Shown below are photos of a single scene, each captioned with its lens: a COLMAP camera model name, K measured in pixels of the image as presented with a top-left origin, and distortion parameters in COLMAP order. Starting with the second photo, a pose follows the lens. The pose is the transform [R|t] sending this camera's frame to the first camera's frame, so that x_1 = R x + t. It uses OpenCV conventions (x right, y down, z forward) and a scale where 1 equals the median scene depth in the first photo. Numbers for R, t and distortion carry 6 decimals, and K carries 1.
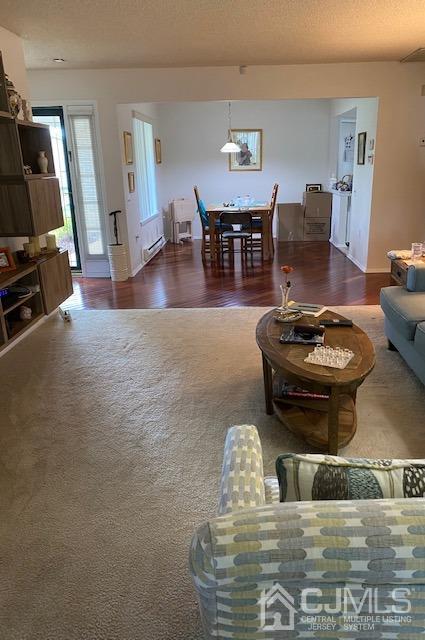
lens RADIAL K [[475.5, 0, 234.9], [0, 475.5, 320.1], [0, 0, 1]] dist [-0.003000, -0.001316]
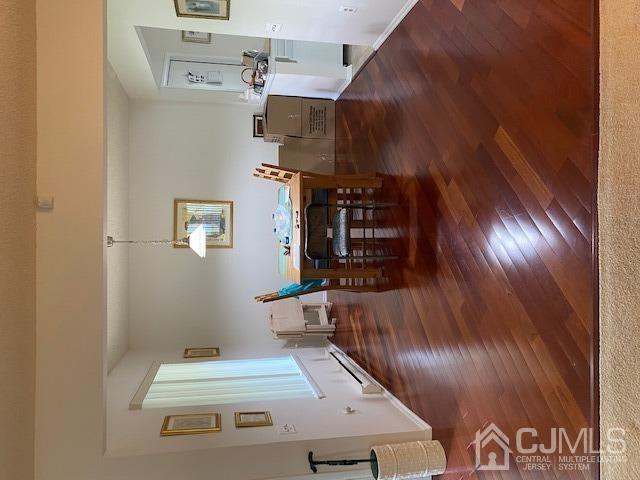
lens RADIAL K [[489.6, 0, 320.0], [0, 489.6, 240.0], [0, 0, 1]] dist [0.003106, 0.000696]
pose [[0.015357, -0.999465, 0.028884, -0.019509], [0.993203, 0.011915, -0.115783, -0.110176], [0.115377, 0.030466, 0.992854, 0.325279]]
